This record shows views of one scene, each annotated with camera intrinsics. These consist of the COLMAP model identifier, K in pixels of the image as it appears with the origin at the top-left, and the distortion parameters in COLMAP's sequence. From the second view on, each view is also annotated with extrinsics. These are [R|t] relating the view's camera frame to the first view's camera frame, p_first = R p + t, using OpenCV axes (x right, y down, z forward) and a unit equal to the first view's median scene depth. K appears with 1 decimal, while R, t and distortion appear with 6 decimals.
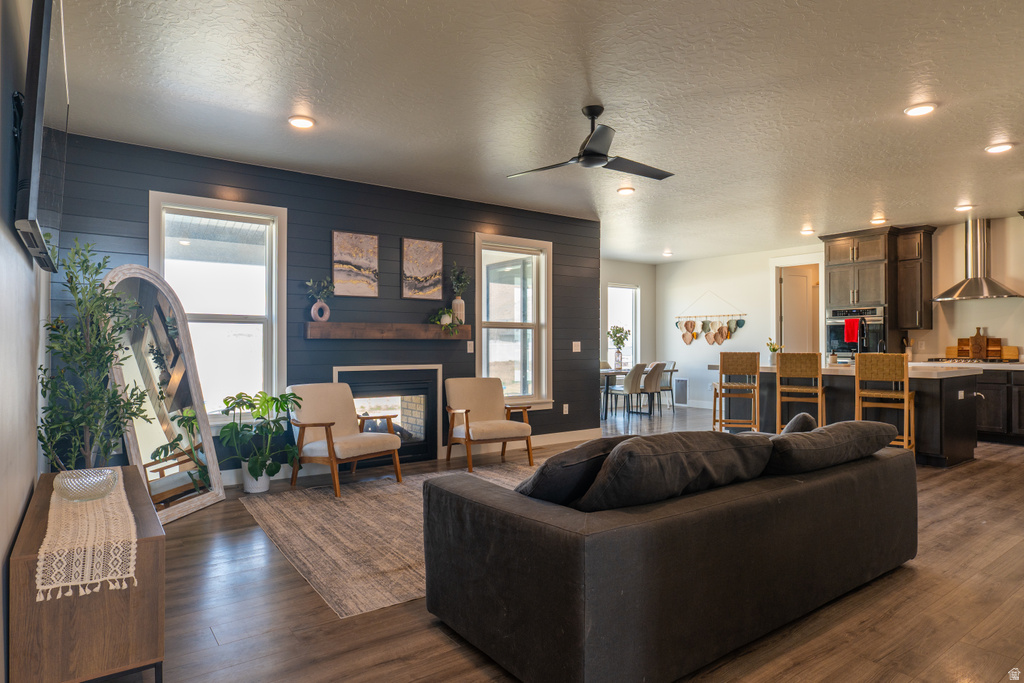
lens RADIAL K [[596.8, 0, 512.9], [0, 596.8, 340.9], [0, 0, 1]] dist [0.007631, 0.002003]
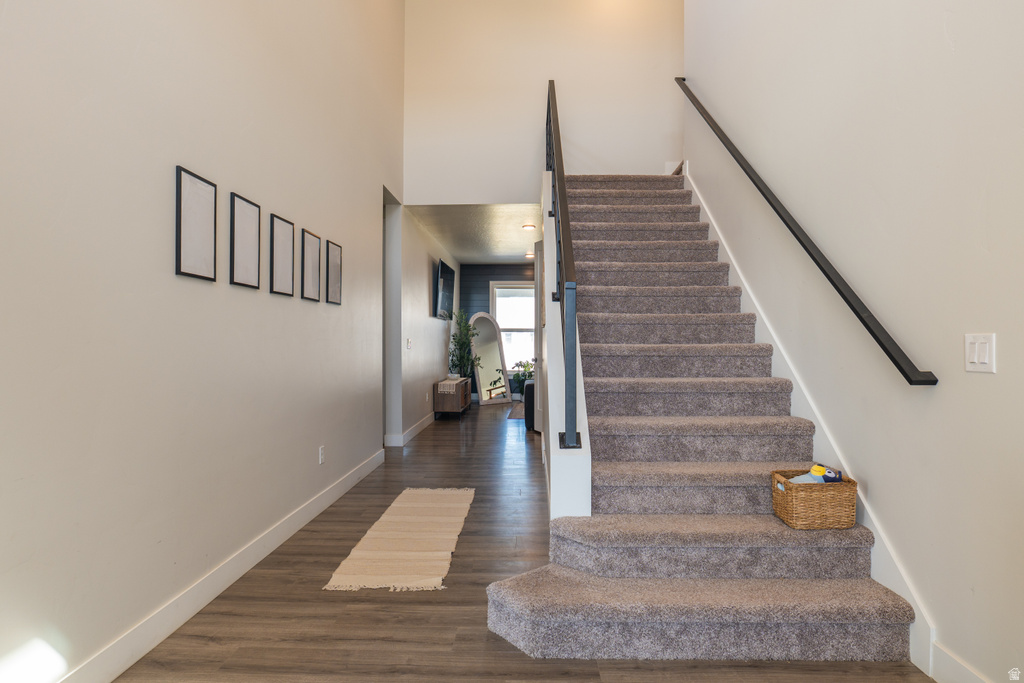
lens RADIAL K [[596.8, 0, 512.2], [0, 596.8, 340.2], [0, 0, 1]] dist [0.007631, 0.002003]
pose [[0.789515, -0.000009, -0.613731, 1.031880], [-0.000099, 1.000000, -0.000141, 0.003755], [0.613731, 0.000172, 0.789515, -0.953868]]
